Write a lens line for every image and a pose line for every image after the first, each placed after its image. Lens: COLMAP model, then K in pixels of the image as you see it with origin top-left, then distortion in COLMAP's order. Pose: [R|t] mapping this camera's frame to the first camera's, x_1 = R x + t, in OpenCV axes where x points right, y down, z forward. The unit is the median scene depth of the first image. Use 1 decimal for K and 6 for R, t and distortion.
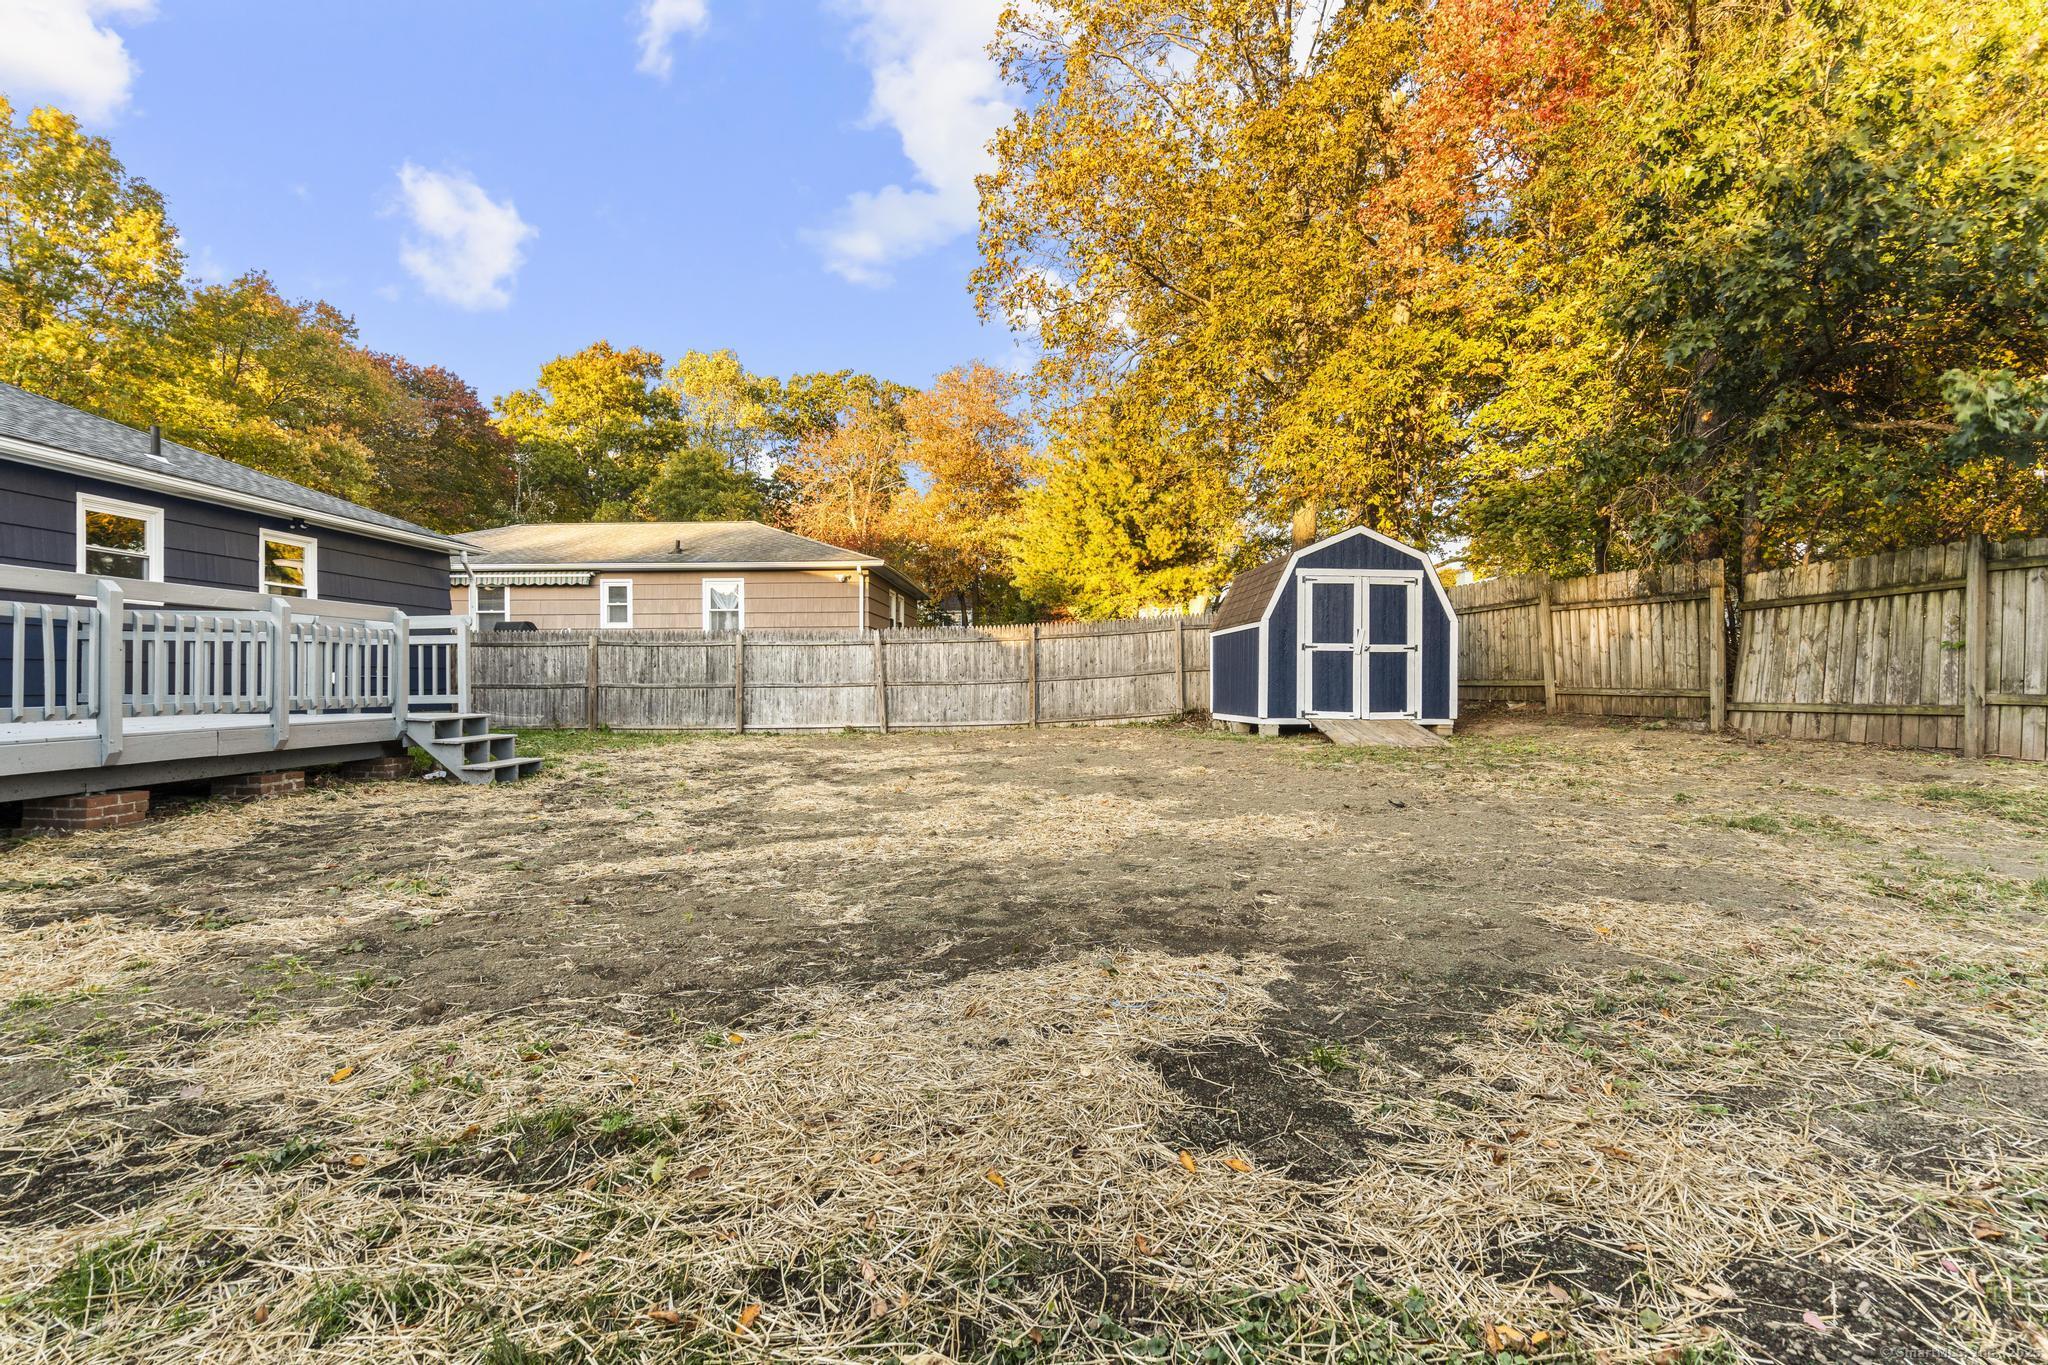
lens RADIAL K [[917.3, 0, 1021.1], [0, 917.3, 683.7], [0, 0, 1]] dist [-0.012383, 0.006353]
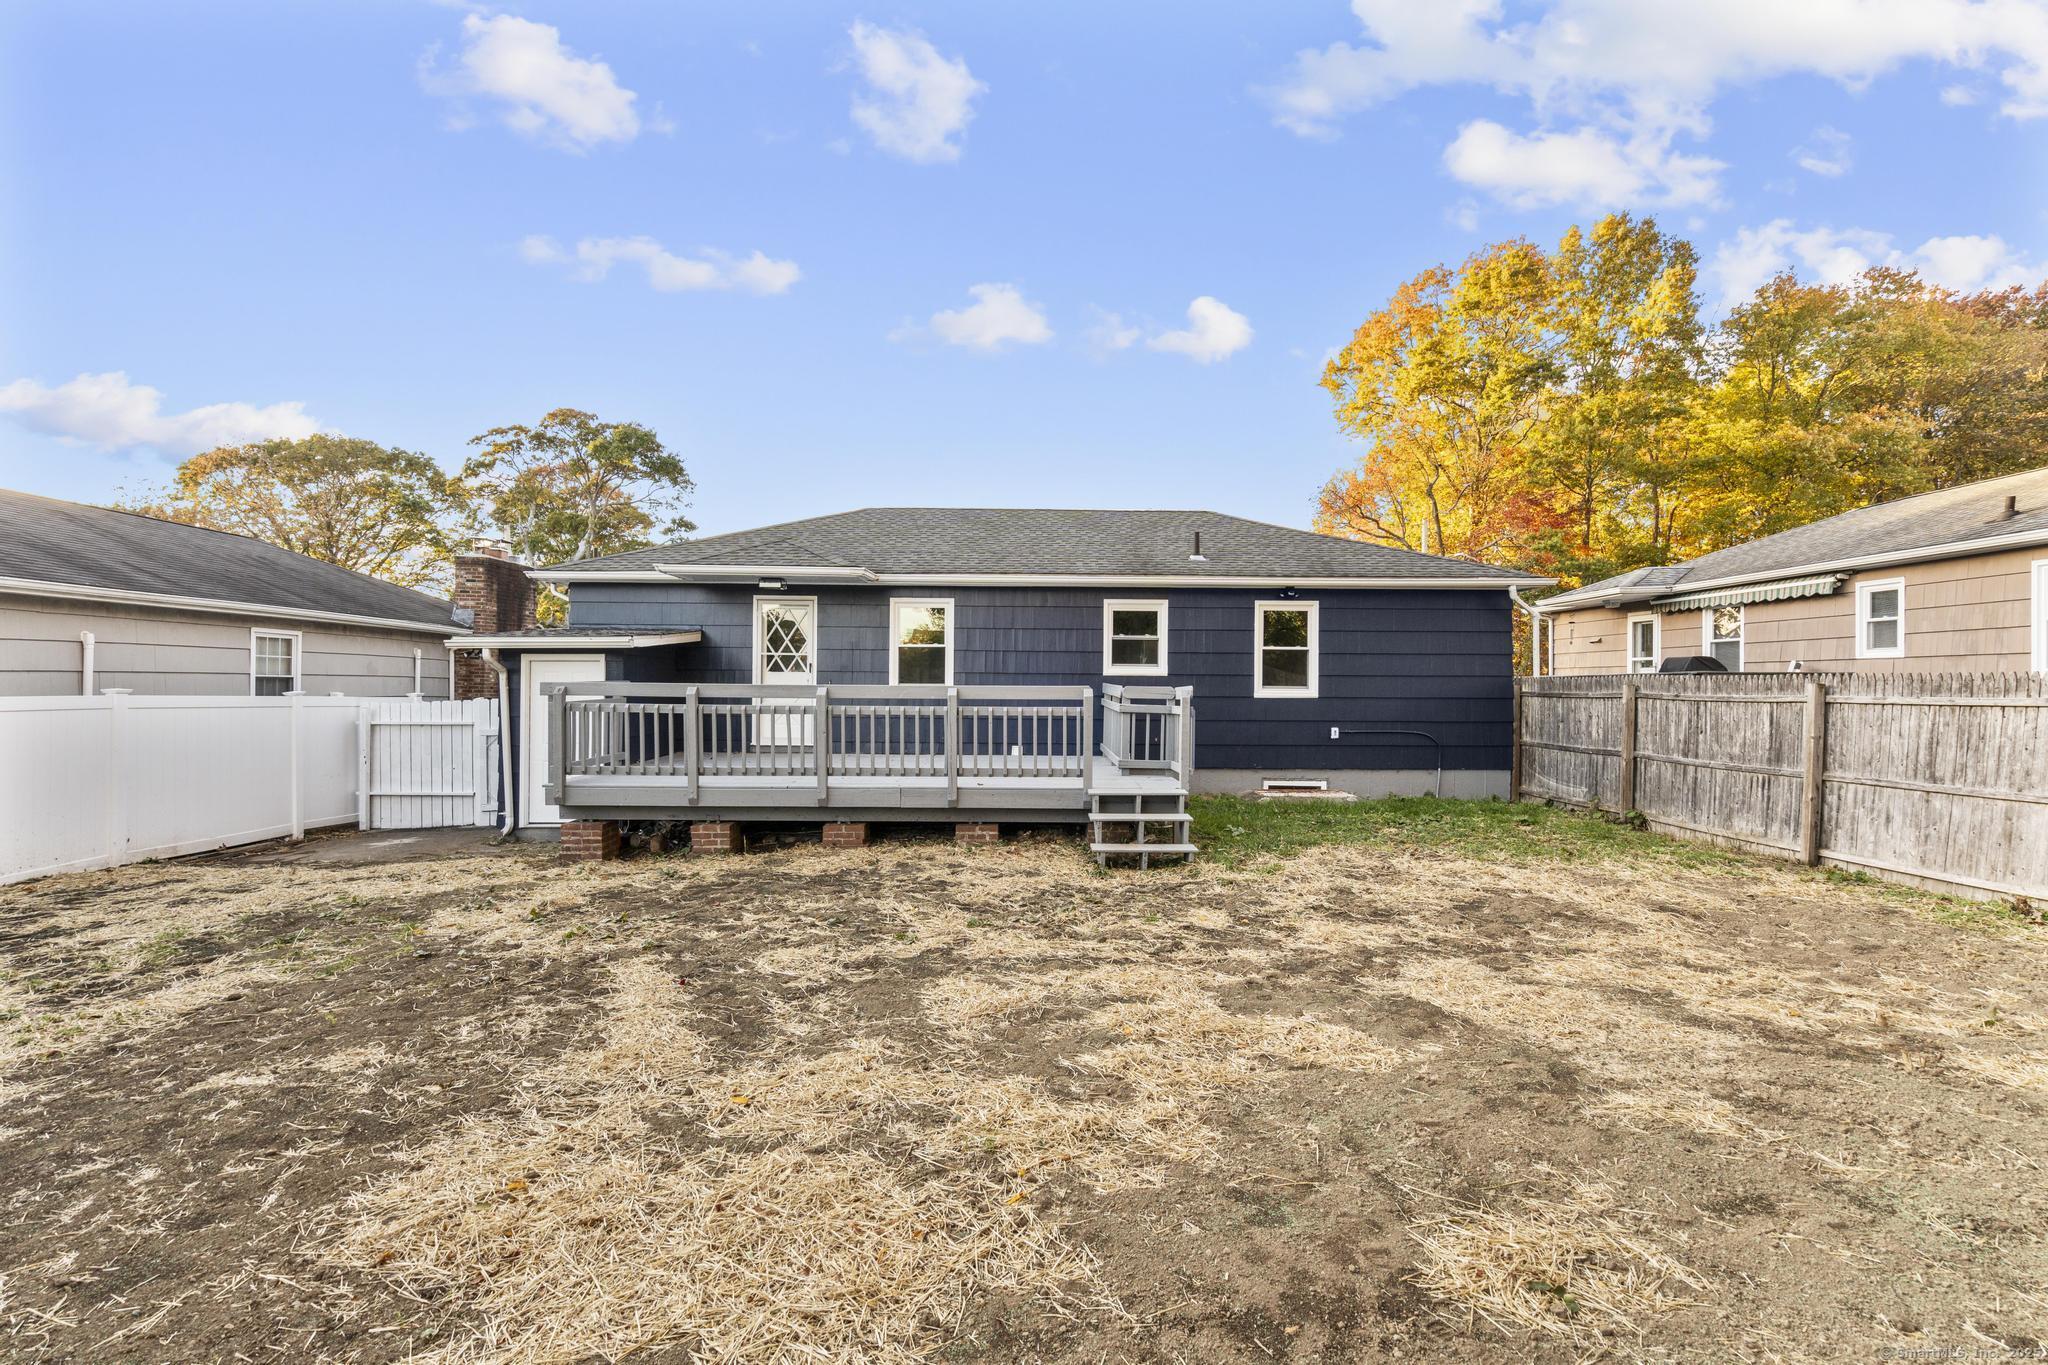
lens RADIAL K [[917.3, 0, 1021.1], [0, 917.3, 683.7], [0, 0, 1]] dist [-0.012383, 0.006353]
pose [[0.016991, -0.001315, -0.999855, 0.174826], [-0.009619, 0.999953, -0.001479, -0.036769], [0.999809, 0.009643, 0.016977, 0.405214]]
